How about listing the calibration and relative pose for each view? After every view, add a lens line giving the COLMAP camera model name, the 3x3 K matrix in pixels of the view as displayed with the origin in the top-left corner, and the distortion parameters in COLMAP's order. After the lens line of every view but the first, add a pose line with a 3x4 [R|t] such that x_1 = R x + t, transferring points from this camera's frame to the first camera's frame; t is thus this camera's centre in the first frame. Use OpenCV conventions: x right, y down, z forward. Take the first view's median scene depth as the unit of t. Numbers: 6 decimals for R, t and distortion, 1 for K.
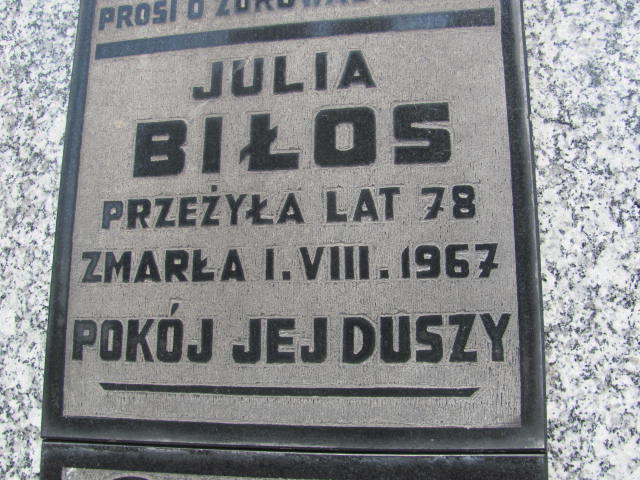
lens RADIAL K [[661.0, 0, 320.2], [0, 661.0, 247.4], [0, 0, 1]] dist [-0.228308, 0.264788]
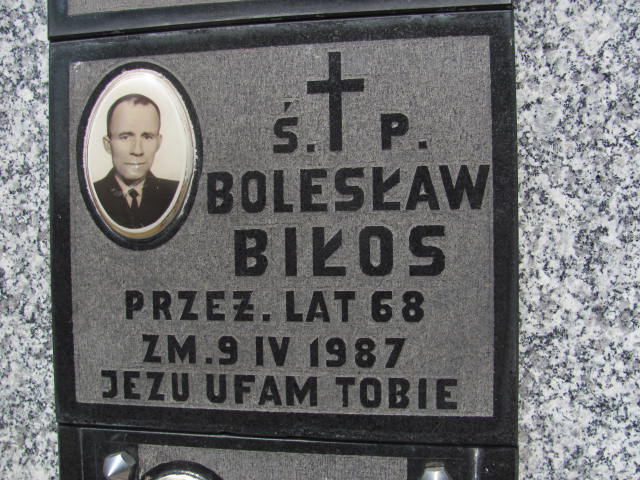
lens RADIAL K [[661.0, 0, 320.2], [0, 661.0, 247.4], [0, 0, 1]] dist [-0.228308, 0.264788]
pose [[0.999552, -0.015490, 0.025597, -0.011599], [0.009882, 0.978455, 0.206222, 0.415362], [-0.028240, -0.205877, 0.978170, -0.132433]]
